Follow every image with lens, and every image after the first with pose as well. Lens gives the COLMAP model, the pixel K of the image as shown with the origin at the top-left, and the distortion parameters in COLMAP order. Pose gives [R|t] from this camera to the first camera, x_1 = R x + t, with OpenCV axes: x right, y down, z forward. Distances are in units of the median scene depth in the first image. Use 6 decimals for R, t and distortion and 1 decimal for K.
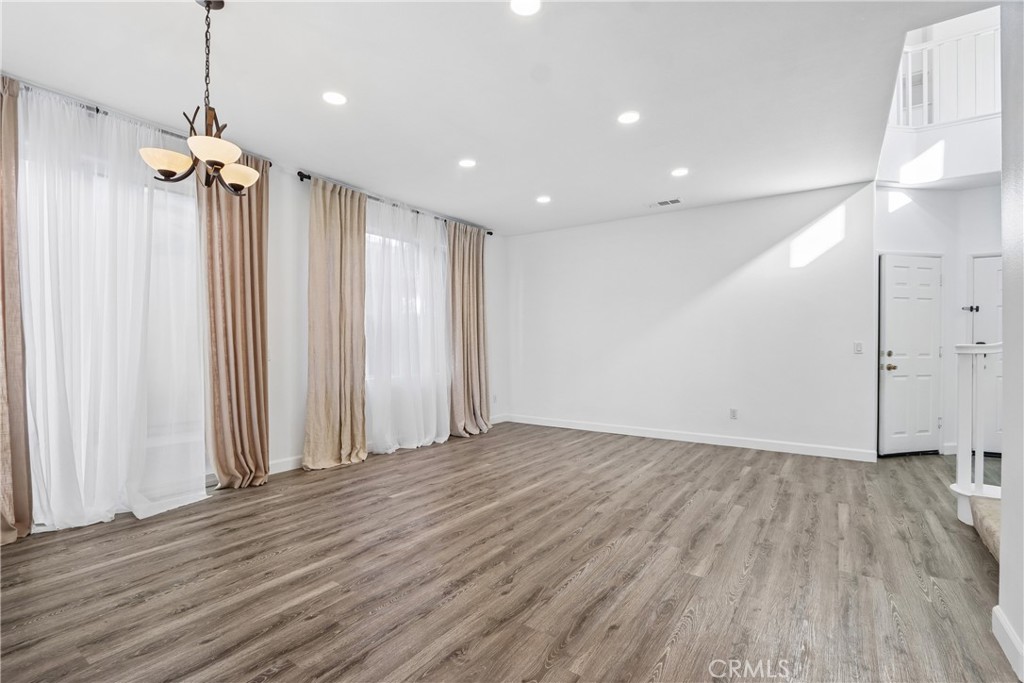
lens RADIAL K [[473.8, 0, 508.3], [0, 473.8, 346.0], [0, 0, 1]] dist [-0.017764, 0.001070]
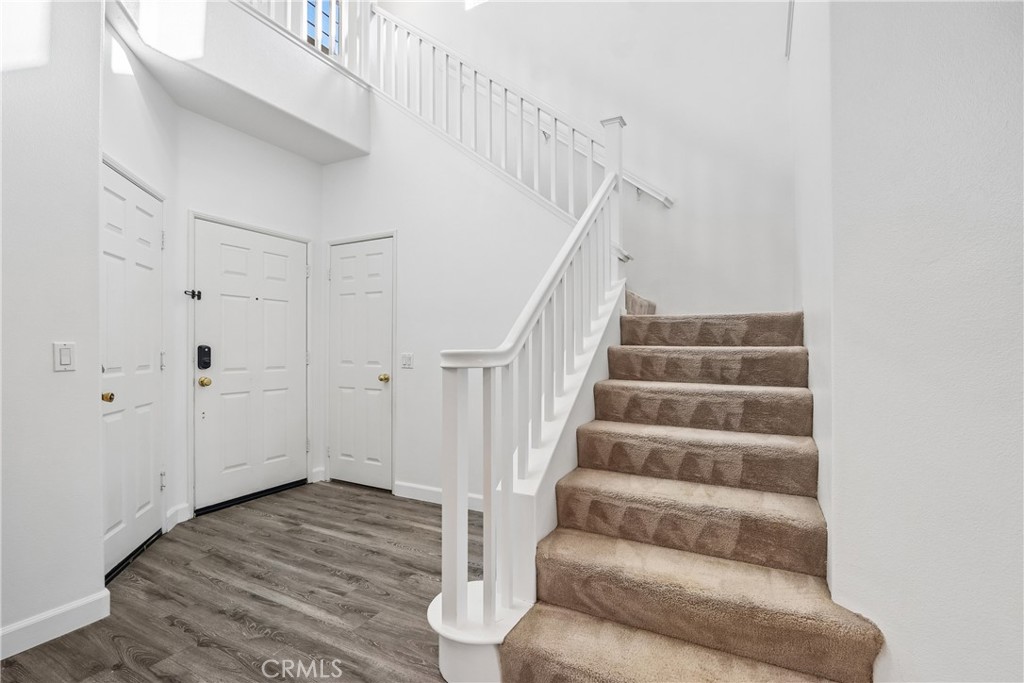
lens RADIAL K [[473.8, 0, 508.3], [0, 473.8, 346.0], [0, 0, 1]] dist [-0.017764, 0.001070]
pose [[-0.121746, 0.004989, 0.992549, 0.403530], [0.001850, 0.999987, -0.004799, -0.004378], [-0.992560, 0.001252, -0.121753, 0.907102]]
